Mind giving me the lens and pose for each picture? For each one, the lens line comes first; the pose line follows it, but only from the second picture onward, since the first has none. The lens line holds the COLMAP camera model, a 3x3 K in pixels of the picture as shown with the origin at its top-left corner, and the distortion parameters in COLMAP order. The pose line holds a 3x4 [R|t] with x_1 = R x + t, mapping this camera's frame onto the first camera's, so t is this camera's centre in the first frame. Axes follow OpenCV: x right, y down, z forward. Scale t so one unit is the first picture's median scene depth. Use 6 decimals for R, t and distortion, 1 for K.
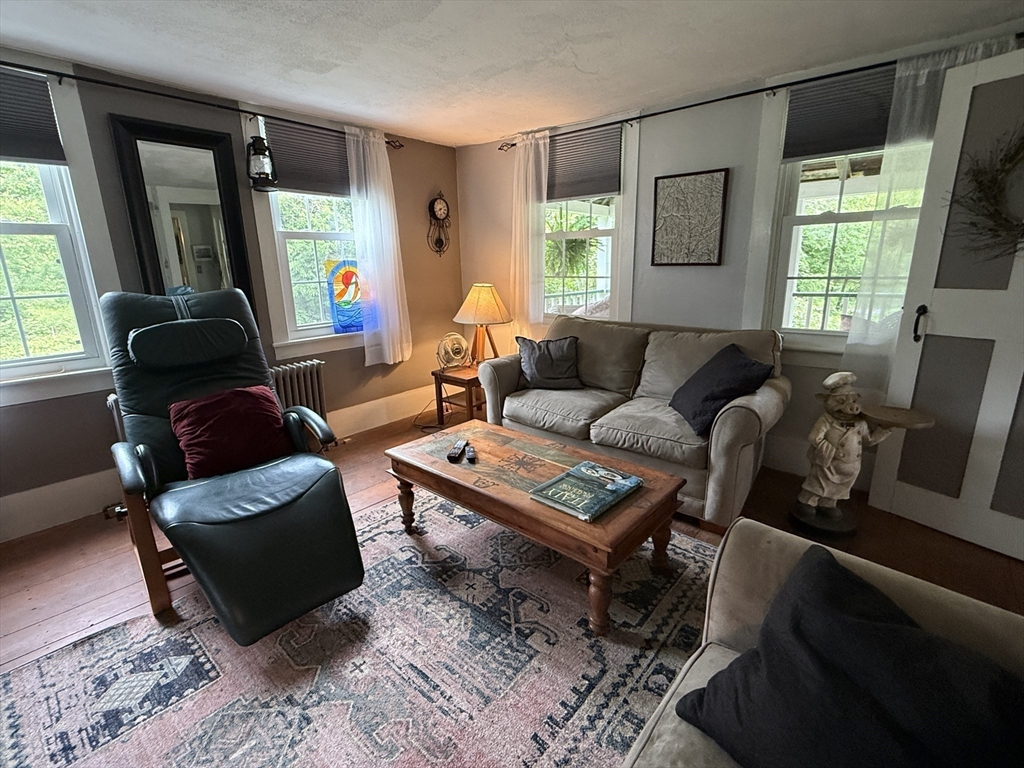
lens RADIAL K [[479.7, 0, 514.4], [0, 479.7, 379.5], [0, 0, 1]] dist [-0.002558, 0.000166]
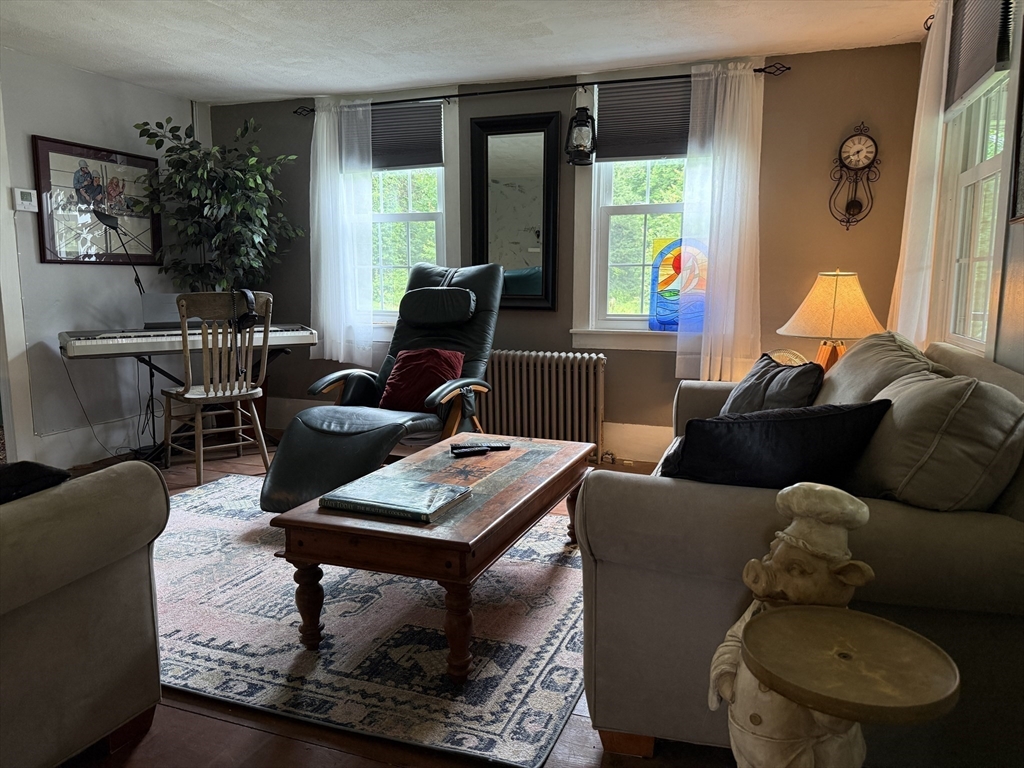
lens RADIAL K [[728.8, 0, 513.6], [0, 728.8, 385.4], [0, 0, 1]] dist [0.023701, -0.006190]
pose [[0.341787, 0.157630, -0.926463, 0.811383], [-0.234684, 0.968915, 0.078274, -0.056846], [0.910003, 0.190674, 0.368156, 0.437512]]
